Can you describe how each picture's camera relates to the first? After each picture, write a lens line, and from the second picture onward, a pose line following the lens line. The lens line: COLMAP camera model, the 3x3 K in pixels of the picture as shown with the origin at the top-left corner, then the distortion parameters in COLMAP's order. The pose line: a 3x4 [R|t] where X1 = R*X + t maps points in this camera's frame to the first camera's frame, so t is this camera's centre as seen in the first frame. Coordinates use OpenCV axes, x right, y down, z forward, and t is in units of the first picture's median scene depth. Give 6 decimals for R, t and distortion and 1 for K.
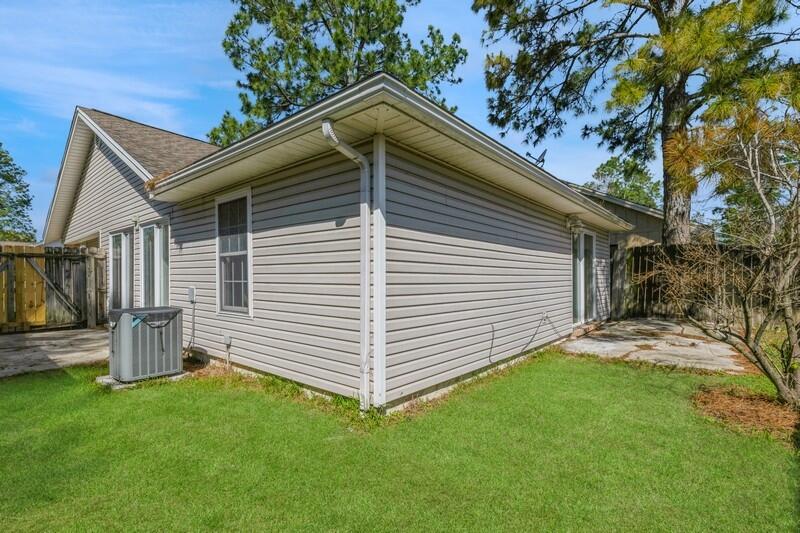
lens RADIAL K [[370.9, 0, 401.2], [0, 370.9, 273.5], [0, 0, 1]] dist [0.002913, 0.001314]
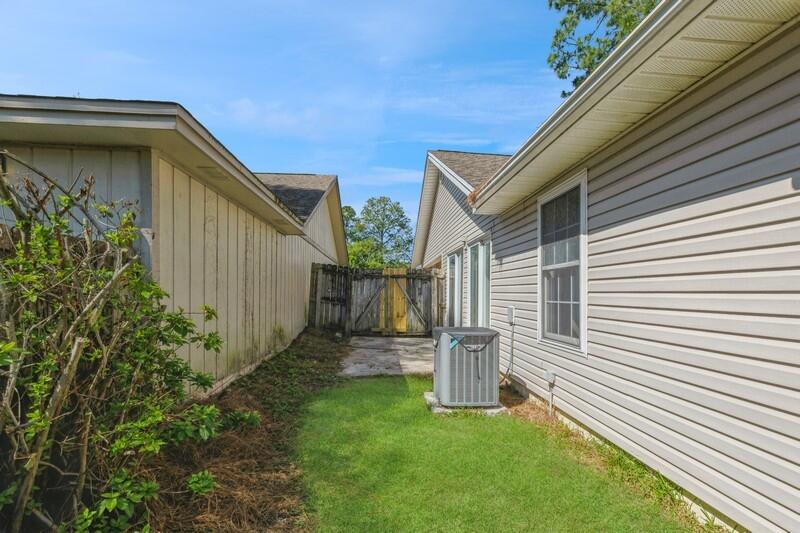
lens RADIAL K [[370.9, 0, 392.7], [0, 370.9, 292.5], [0, 0, 1]] dist [0.002913, 0.001314]
pose [[0.670791, 0.010987, -0.741565, -0.108162], [-0.011686, 0.999923, 0.004244, 0.001774], [0.741555, 0.005819, 0.670867, 0.218255]]
